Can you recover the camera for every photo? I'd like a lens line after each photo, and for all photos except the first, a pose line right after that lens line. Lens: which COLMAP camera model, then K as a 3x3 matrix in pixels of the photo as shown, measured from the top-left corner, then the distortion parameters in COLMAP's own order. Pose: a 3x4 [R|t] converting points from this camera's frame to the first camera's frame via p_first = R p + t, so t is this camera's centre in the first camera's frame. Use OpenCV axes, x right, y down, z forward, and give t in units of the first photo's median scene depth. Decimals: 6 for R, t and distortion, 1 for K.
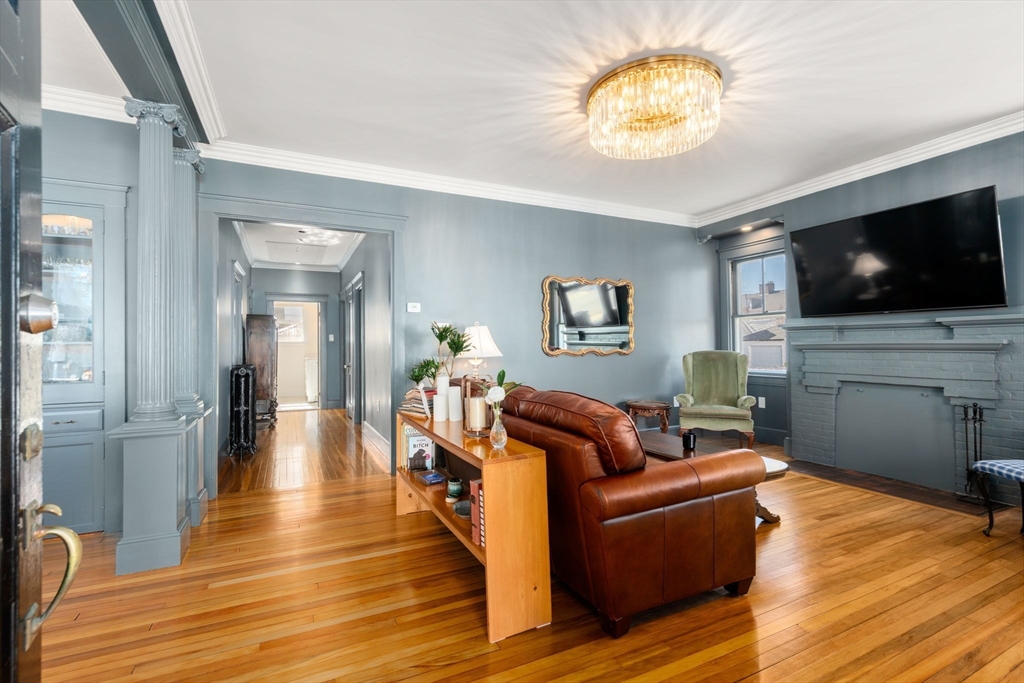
lens RADIAL K [[464.4, 0, 512.7], [0, 464.4, 341.2], [0, 0, 1]] dist [-0.003234, 0.002119]
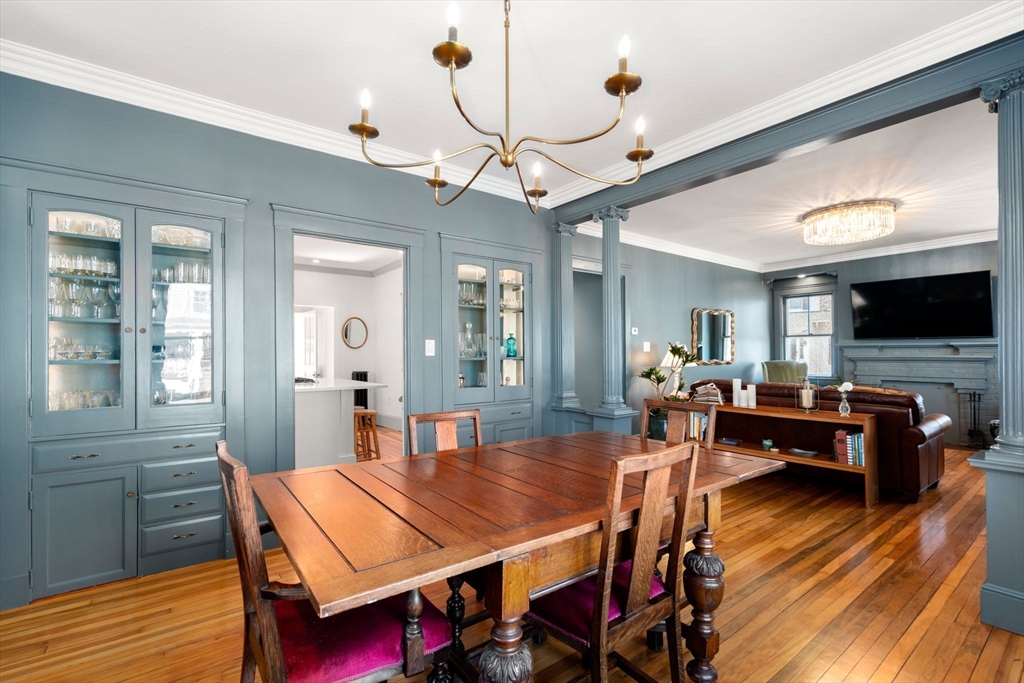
lens RADIAL K [[464.4, 0, 509.0], [0, 464.4, 344.3], [0, 0, 1]] dist [-0.003234, 0.002119]
pose [[0.978576, 0.007587, 0.205746, -0.955974], [-0.005691, 0.999936, -0.009803, -0.015849], [-0.205807, 0.008422, 0.978556, -0.313789]]
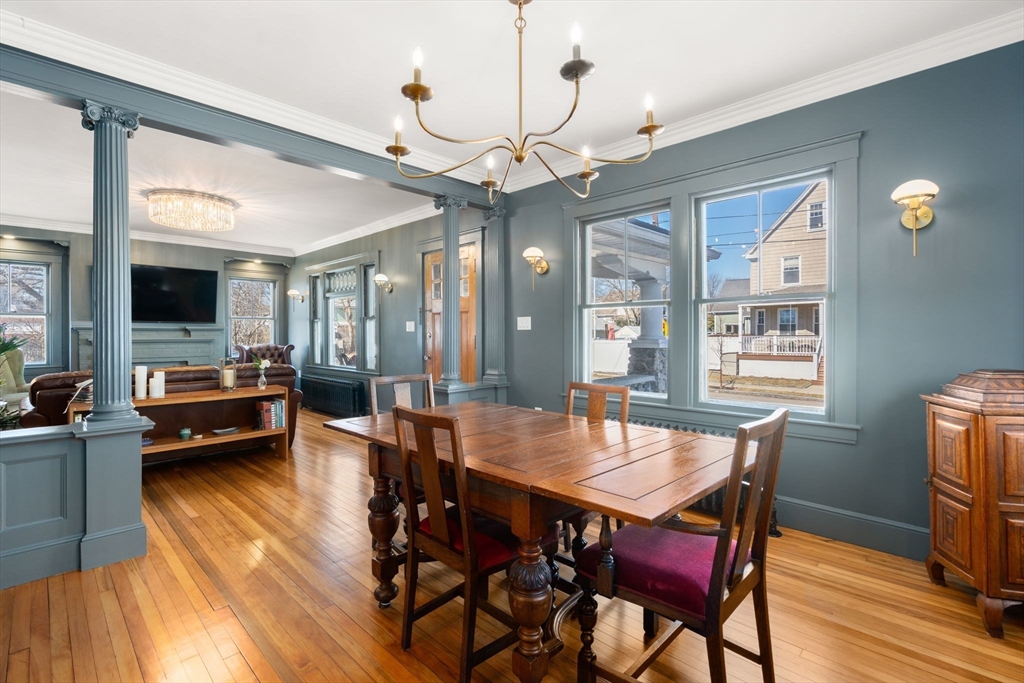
lens RADIAL K [[464.4, 0, 507.1], [0, 464.4, 337.7], [0, 0, 1]] dist [-0.003234, 0.002119]
pose [[-0.342110, -0.001718, 0.939658, -1.347073], [-0.003561, 0.999994, 0.000531, -0.007108], [-0.939653, -0.003165, -0.342114, 0.354113]]
